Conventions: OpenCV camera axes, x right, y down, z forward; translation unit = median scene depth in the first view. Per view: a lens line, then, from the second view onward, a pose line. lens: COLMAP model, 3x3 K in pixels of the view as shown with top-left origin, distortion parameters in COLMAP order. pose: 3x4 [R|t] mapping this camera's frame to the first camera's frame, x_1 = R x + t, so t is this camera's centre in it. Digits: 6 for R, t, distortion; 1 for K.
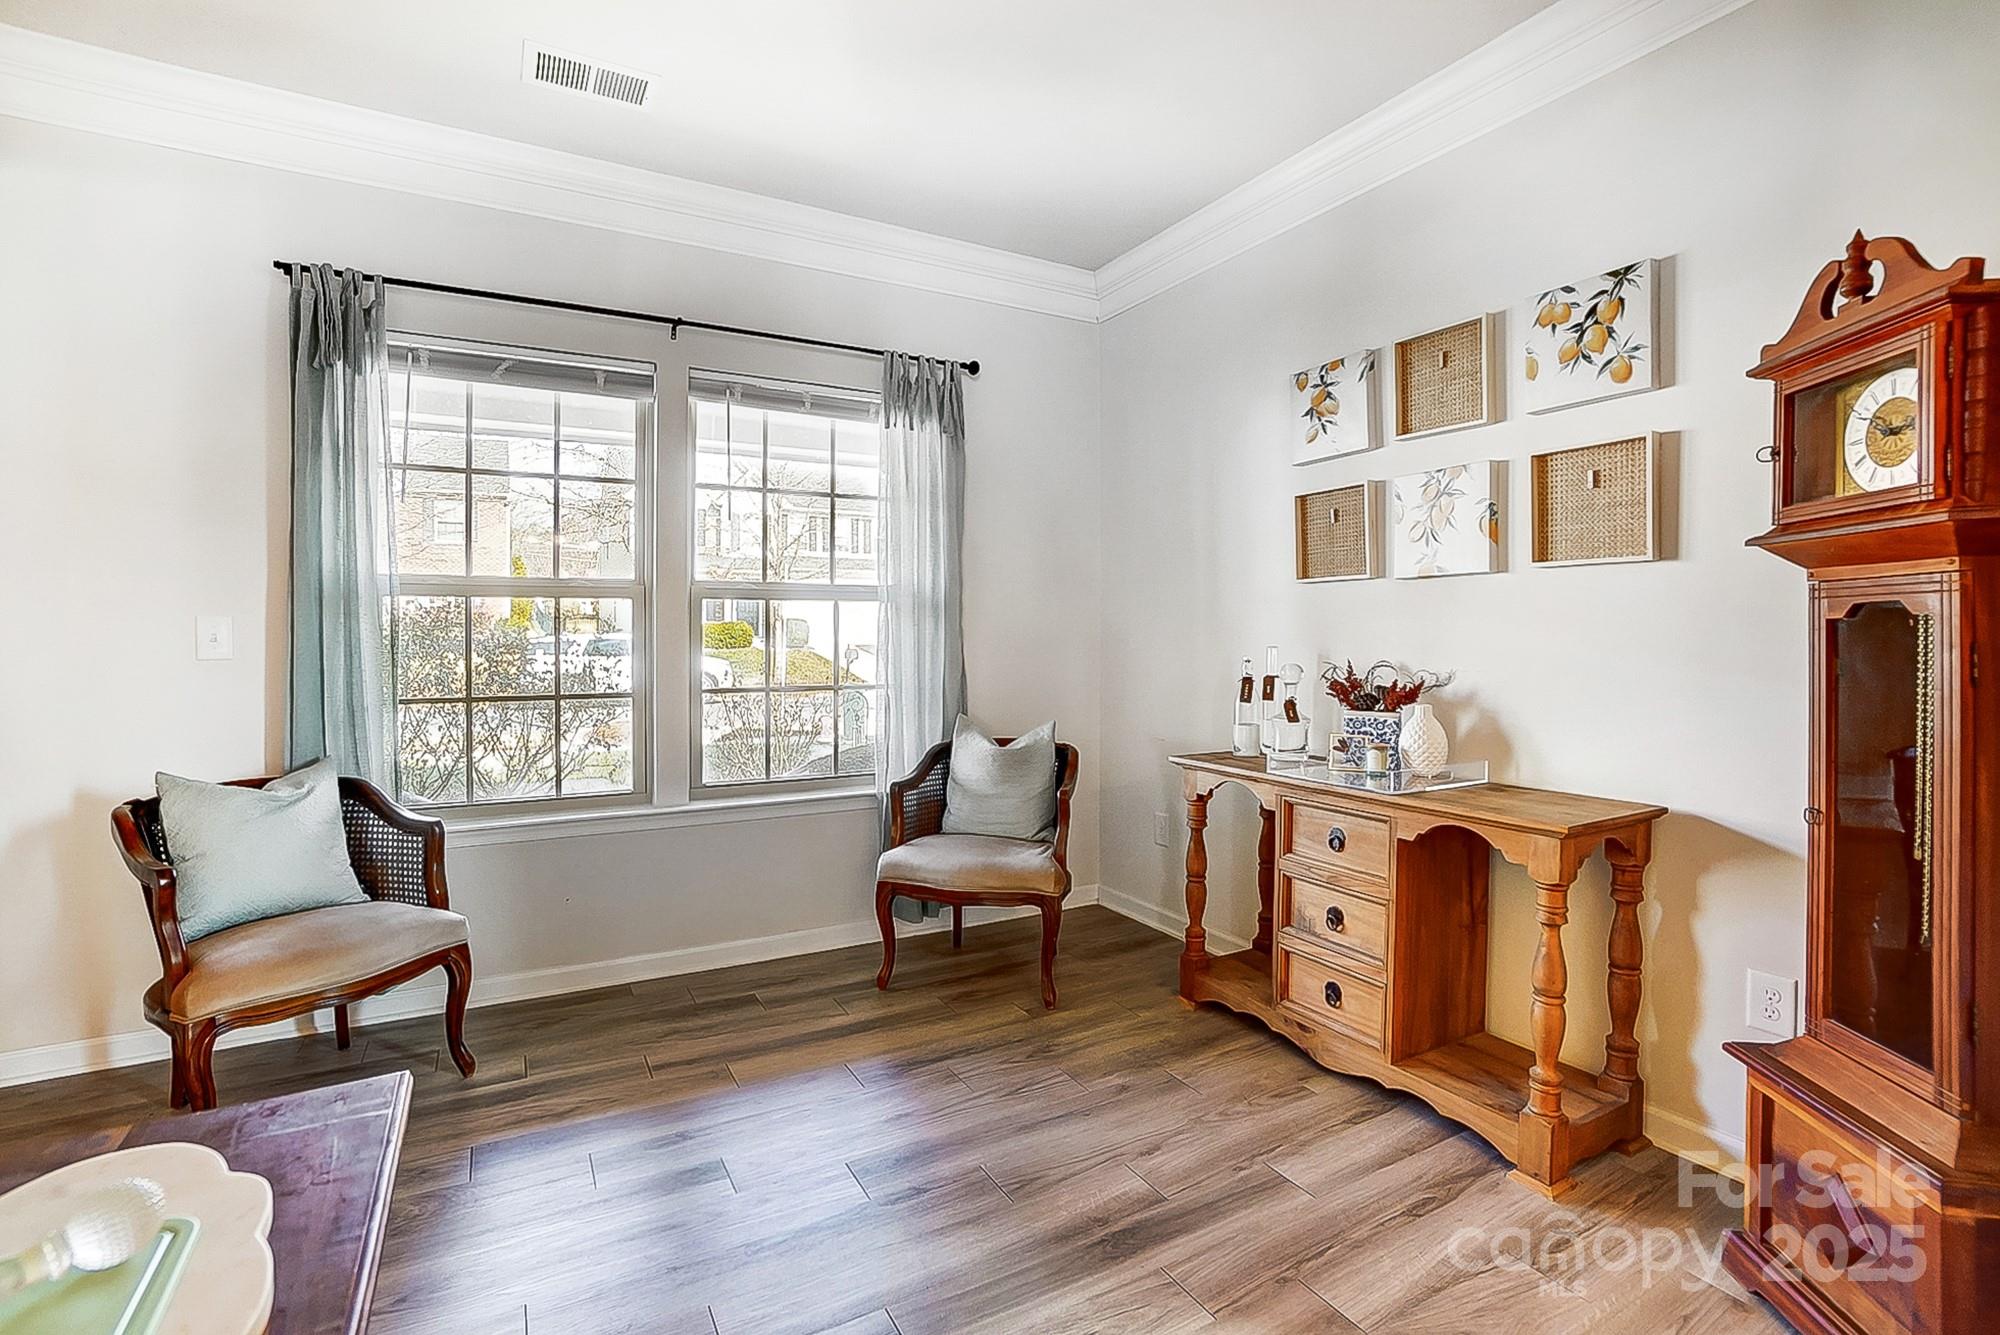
lens RADIAL K [[926.8, 0, 994.7], [0, 926.8, 645.9], [0, 0, 1]] dist [-0.052378, 0.022776]
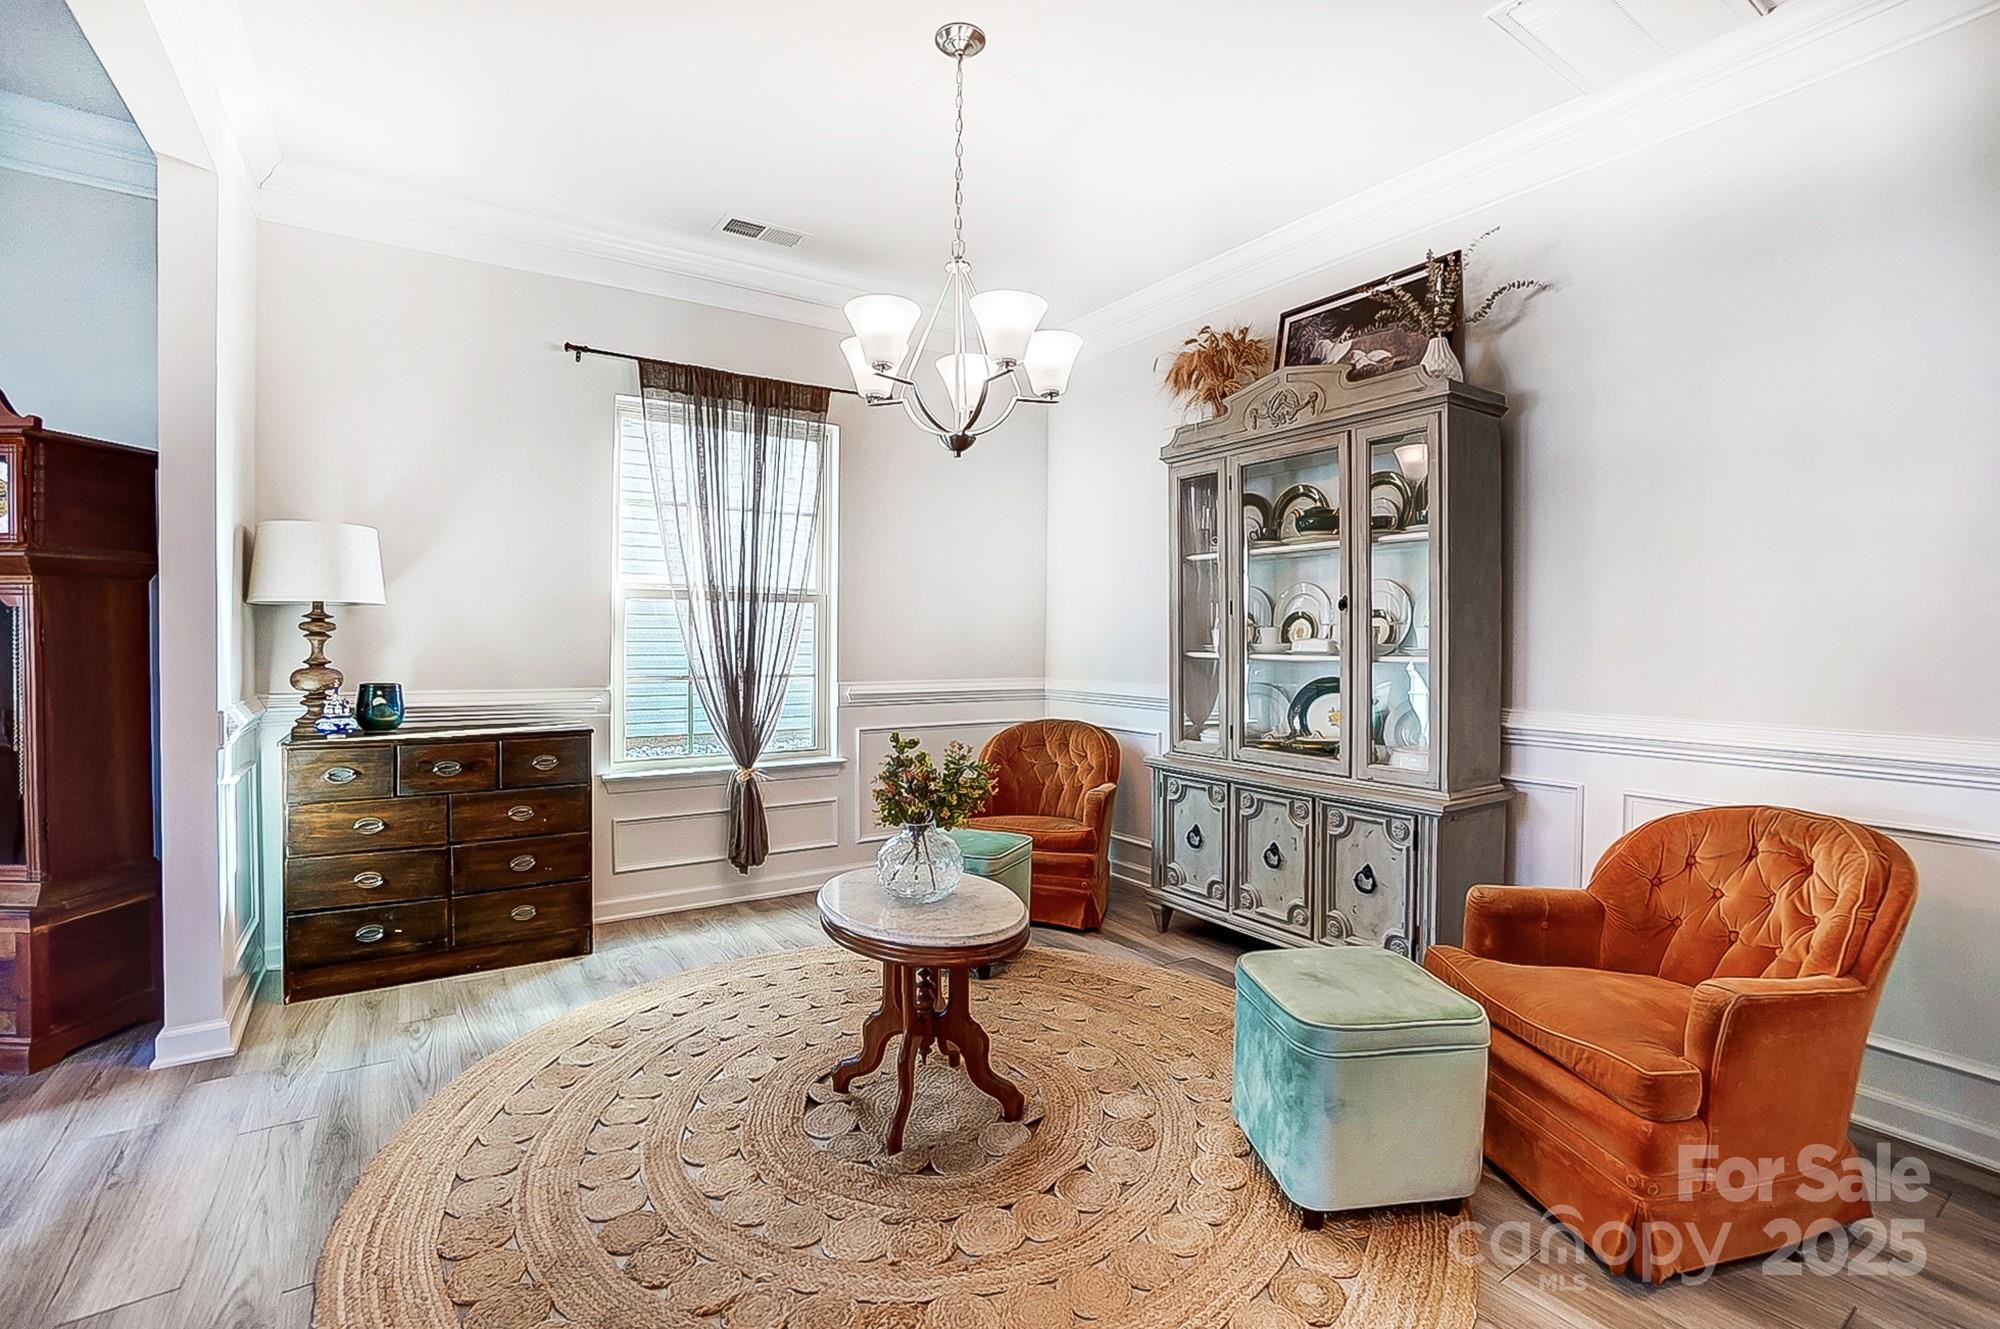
lens RADIAL K [[890.1, 0, 968.8], [0, 890.1, 650.9], [0, 0, 1]] dist [-0.058950, 0.018535]
pose [[-0.063057, -0.016111, 0.997880, -0.404892], [0.007511, 0.999834, 0.016617, 0.020954], [-0.997982, 0.008542, -0.062925, -0.412160]]
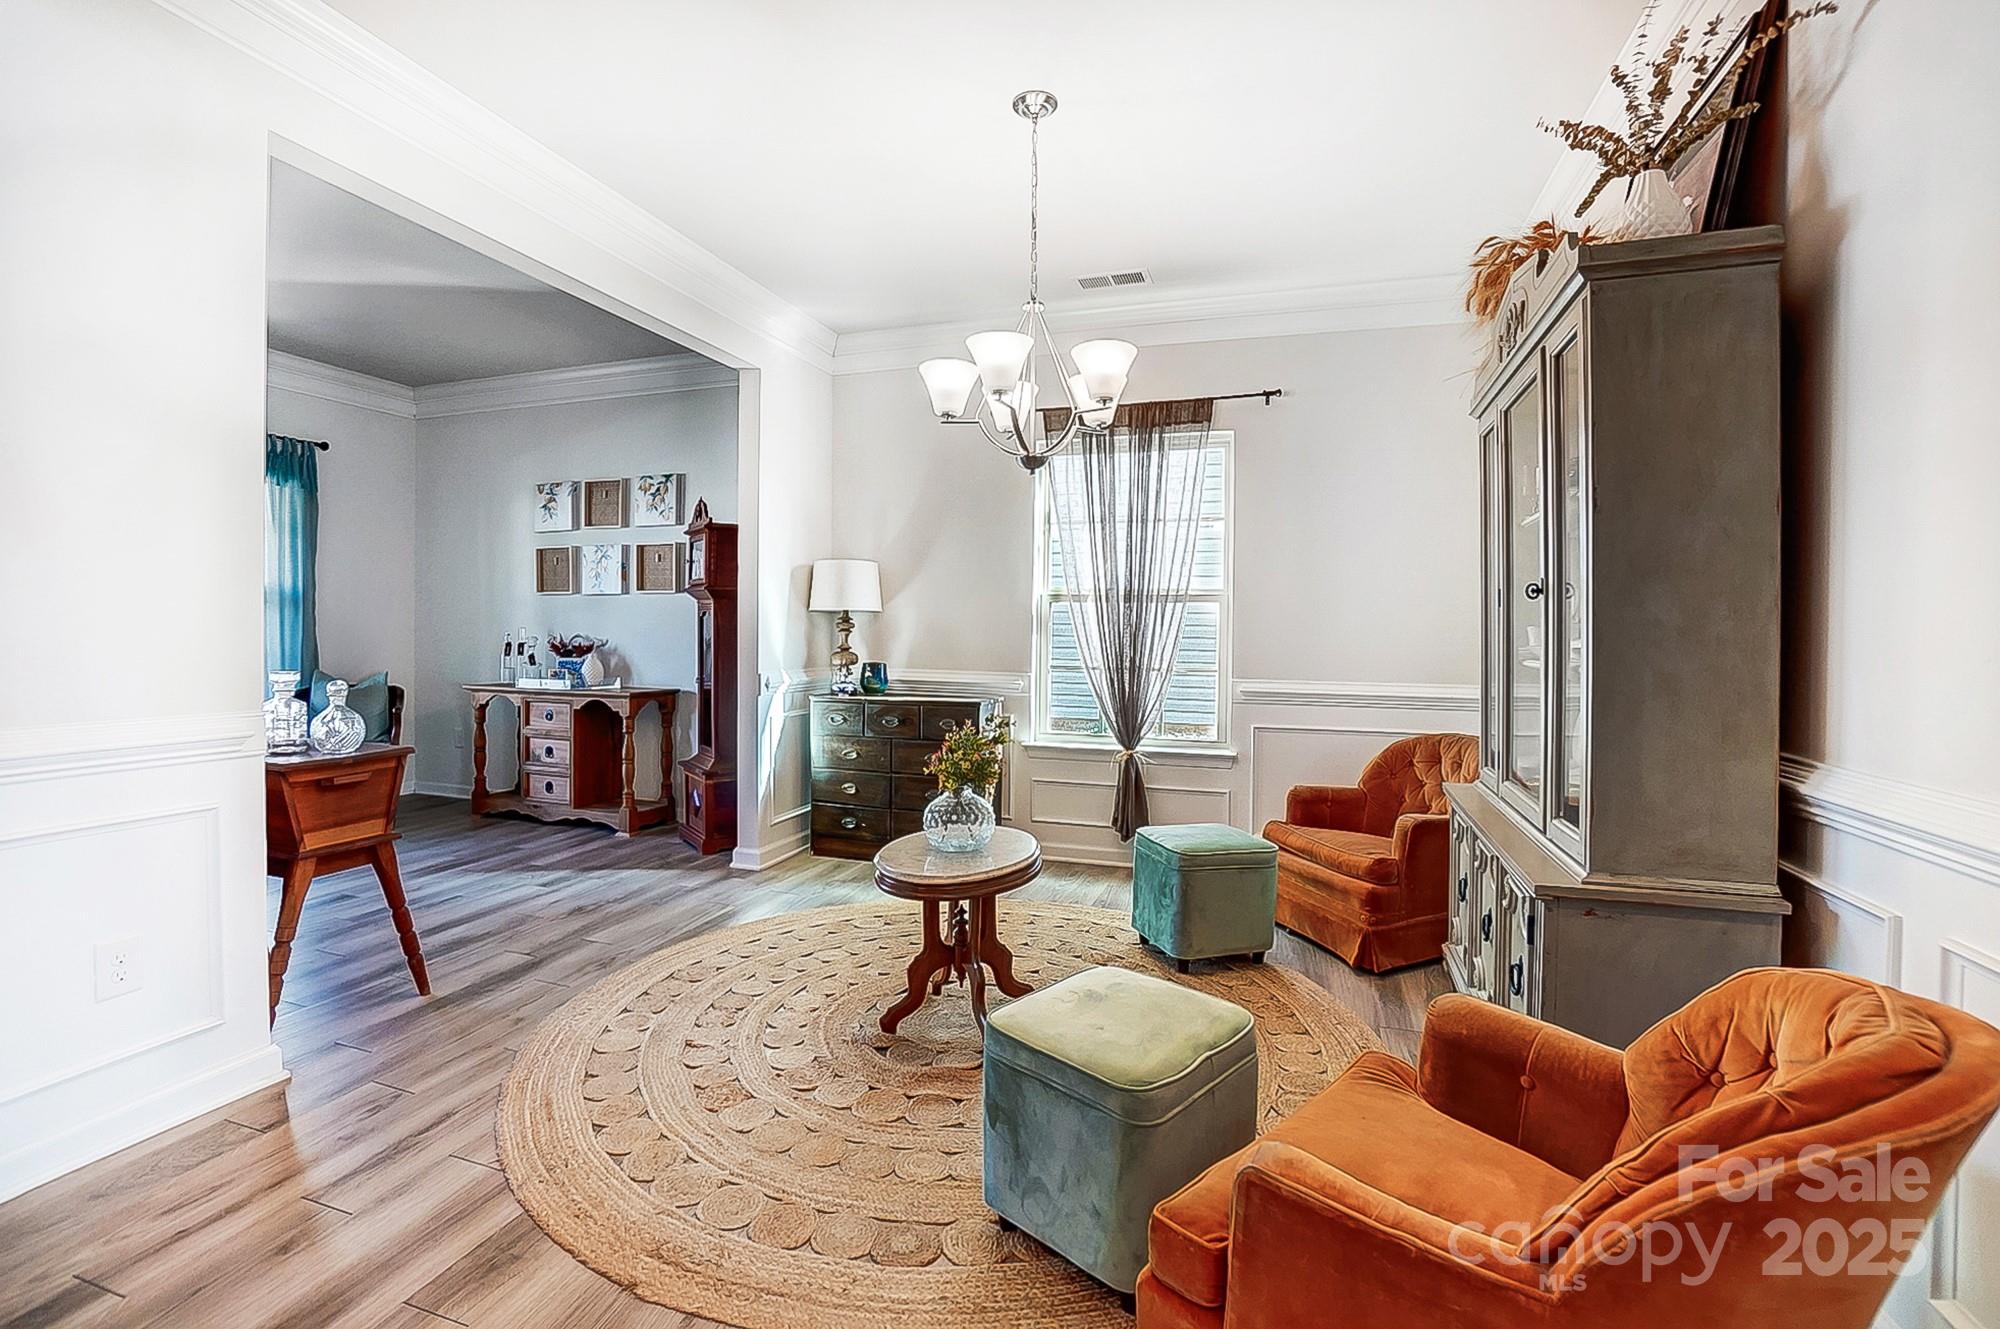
lens RADIAL K [[888.9, 0, 1010.4], [0, 888.9, 647.9], [0, 0, 1]] dist [-0.058606, 0.019912]
pose [[0.741020, -0.006959, 0.671447, -0.201018], [-0.000291, 0.999943, 0.010685, 0.028263], [-0.671483, -0.008113, 0.740975, -1.219058]]
